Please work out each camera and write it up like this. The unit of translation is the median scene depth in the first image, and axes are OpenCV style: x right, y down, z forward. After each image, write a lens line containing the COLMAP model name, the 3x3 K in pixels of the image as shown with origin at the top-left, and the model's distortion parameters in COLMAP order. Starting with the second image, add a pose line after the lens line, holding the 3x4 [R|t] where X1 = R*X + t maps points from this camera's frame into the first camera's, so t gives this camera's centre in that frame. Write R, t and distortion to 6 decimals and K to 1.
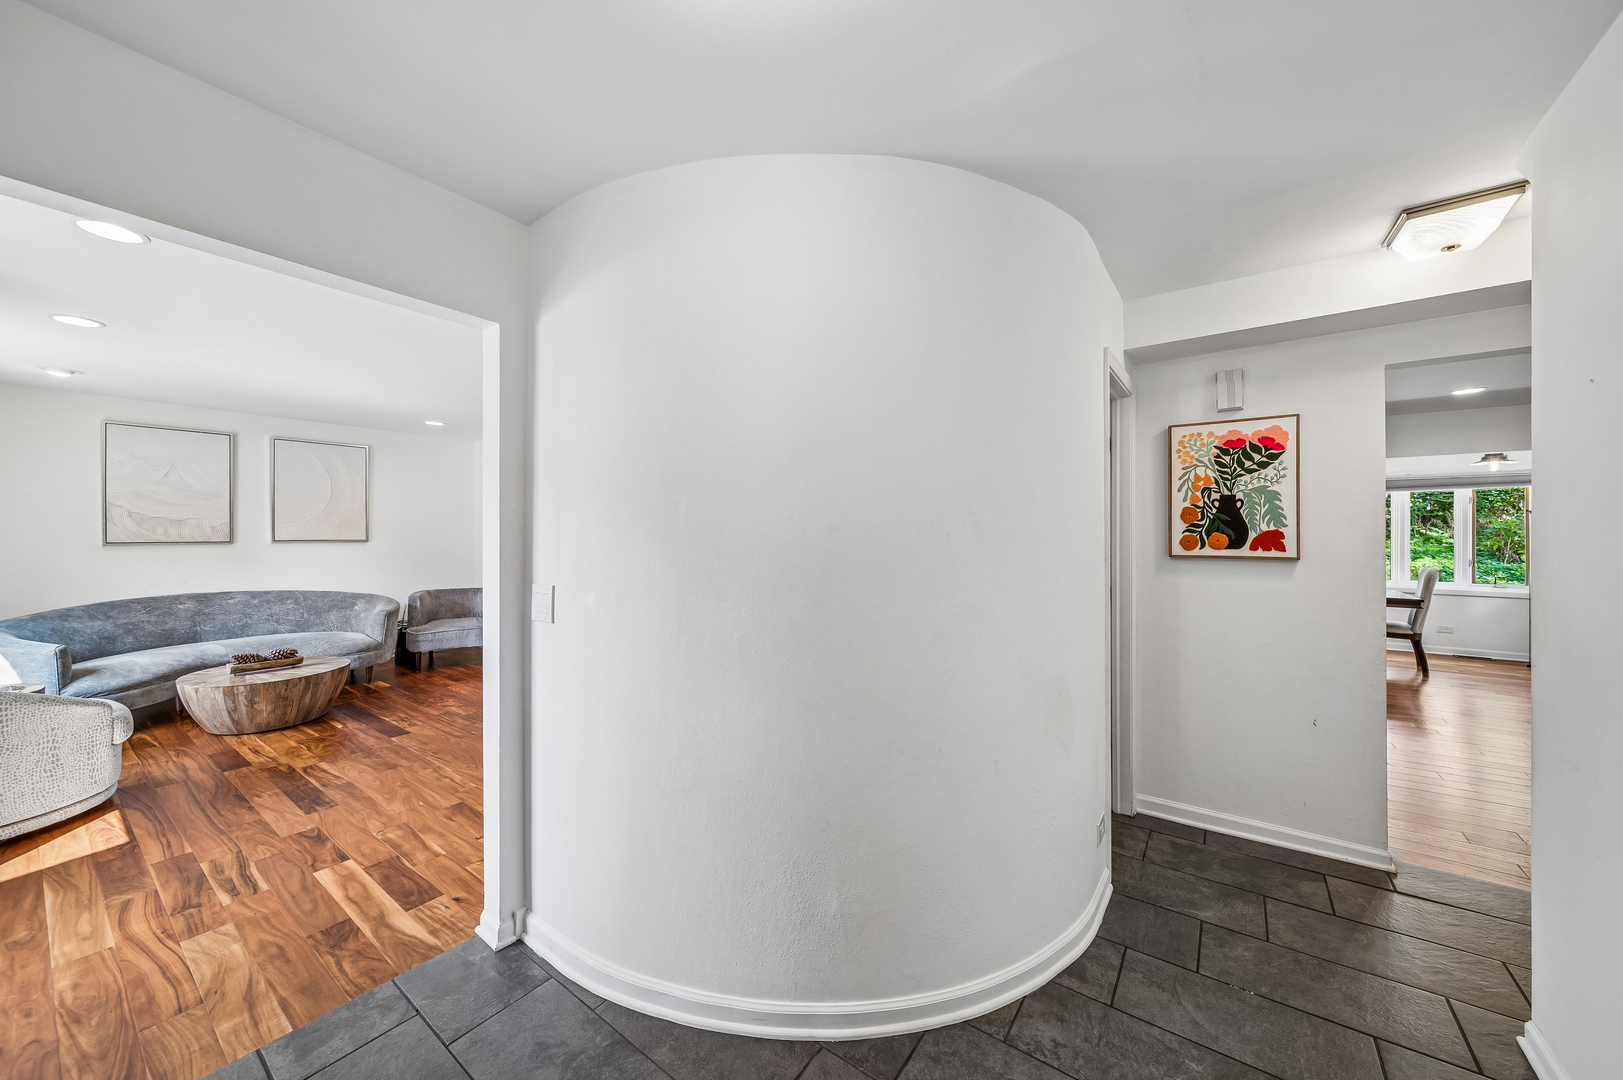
lens RADIAL K [[575.8, 0, 814.5], [0, 575.8, 533.2], [0, 0, 1]] dist [0.002924, -0.000893]
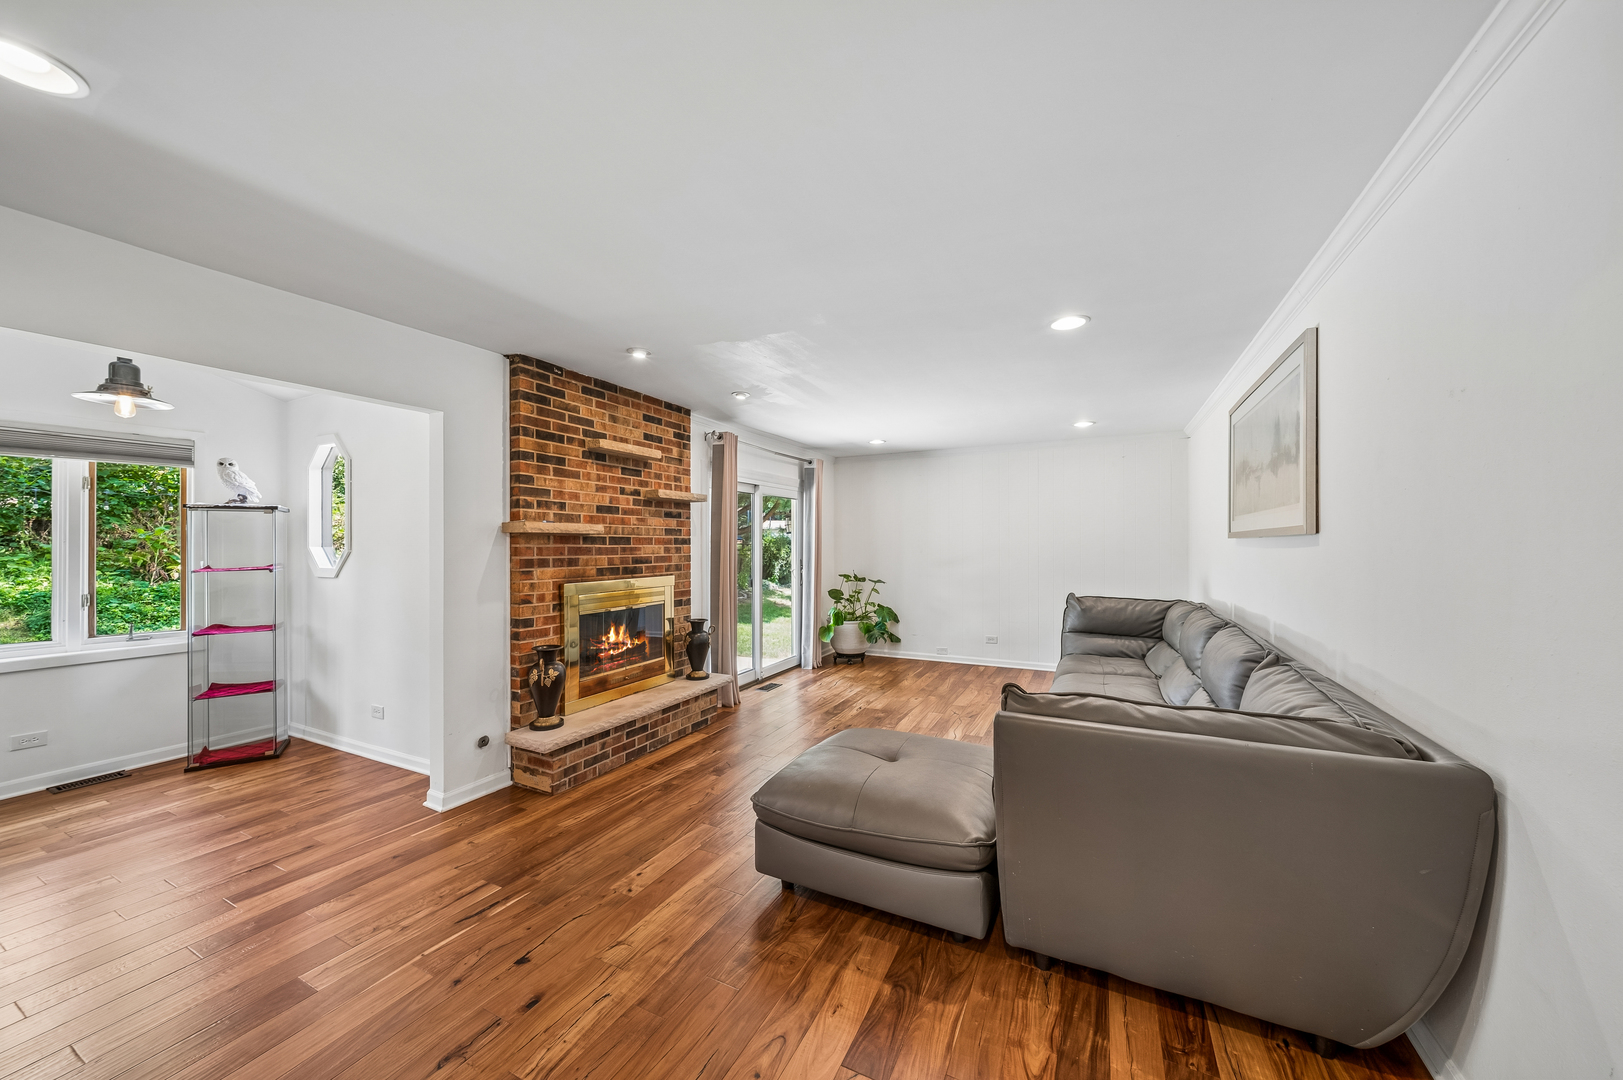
lens RADIAL K [[575.8, 0, 815.2], [0, 575.8, 539.5], [0, 0, 1]] dist [0.002924, -0.000893]
pose [[-0.157277, 0.009966, 0.987504, 0.489138], [0.000078, 0.999949, -0.010079, 0.000699], [-0.987554, -0.001508, -0.157270, 0.406049]]
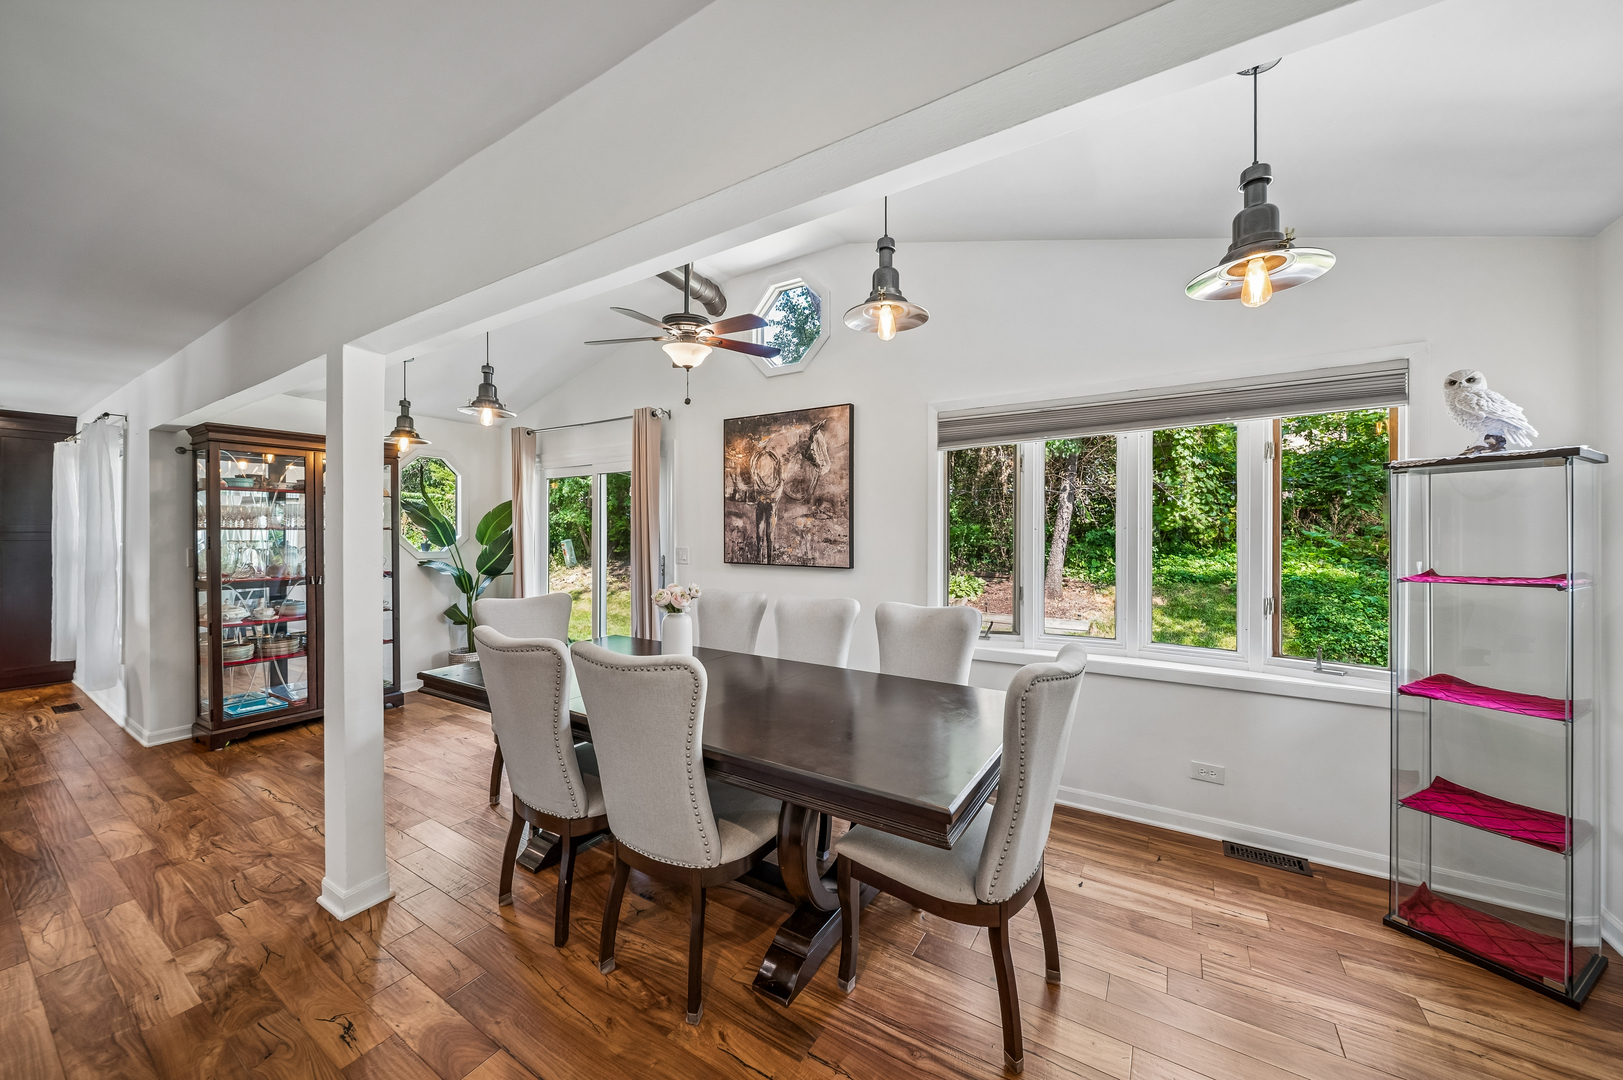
lens RADIAL K [[575.8, 0, 817.8], [0, 575.8, 537.6], [0, 0, 1]] dist [0.002924, -0.000893]
pose [[0.997752, 0.001619, 0.066998, 0.768844], [-0.002427, 0.999925, 0.011974, -0.000493], [-0.066973, -0.012110, 0.997681, 0.599689]]
